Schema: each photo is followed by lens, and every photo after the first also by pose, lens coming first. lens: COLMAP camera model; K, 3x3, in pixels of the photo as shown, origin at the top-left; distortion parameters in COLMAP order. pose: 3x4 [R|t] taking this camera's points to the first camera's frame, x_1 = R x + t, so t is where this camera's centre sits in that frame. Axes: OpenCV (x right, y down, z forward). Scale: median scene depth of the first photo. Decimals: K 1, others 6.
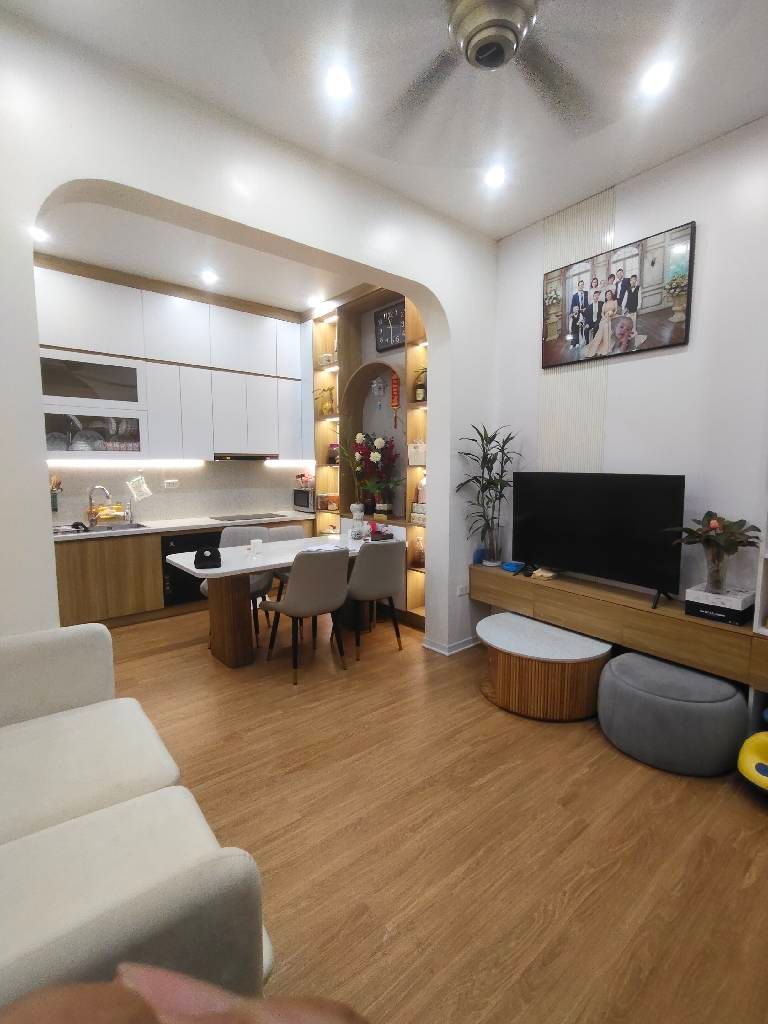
lens RADIAL K [[478.0, 0, 384.0], [0, 478.0, 512.0], [0, 0, 1]] dist [-0.008312, 0.000036]
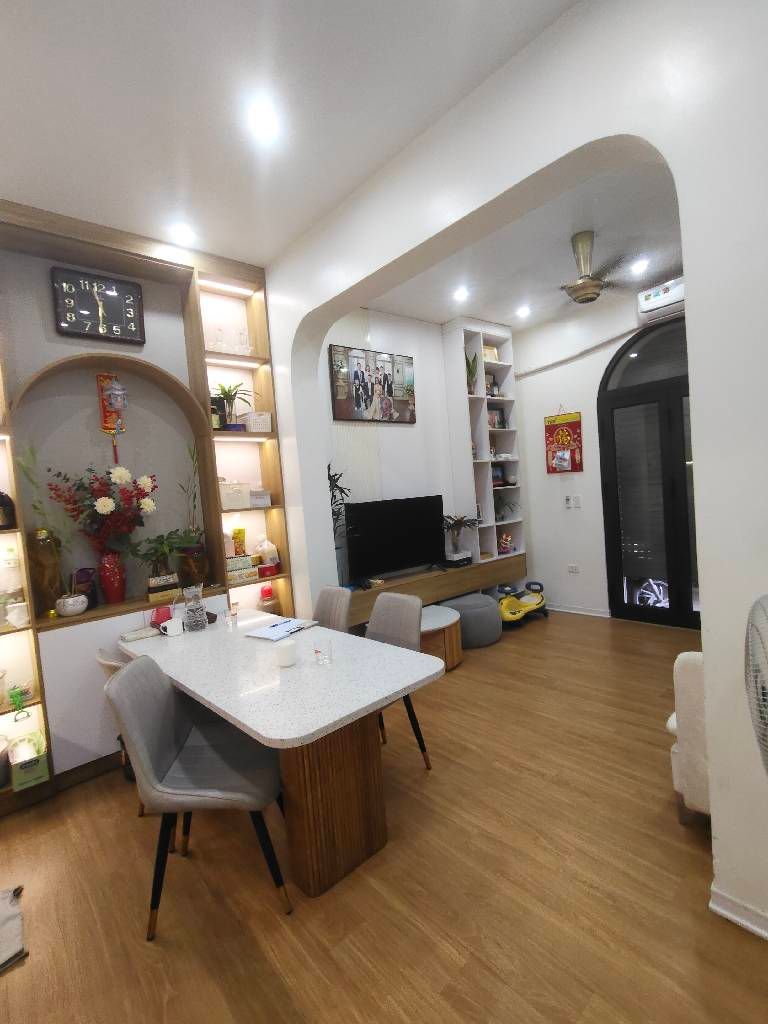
lens RADIAL K [[482.1, 0, 384.0], [0, 482.1, 512.0], [0, 0, 1]] dist [-0.002019, -0.000531]
pose [[-0.030968, -0.045356, 0.998491, -1.097091], [0.180633, 0.982268, 0.050221, -0.131589], [-0.983063, 0.181916, -0.022226, 1.143098]]
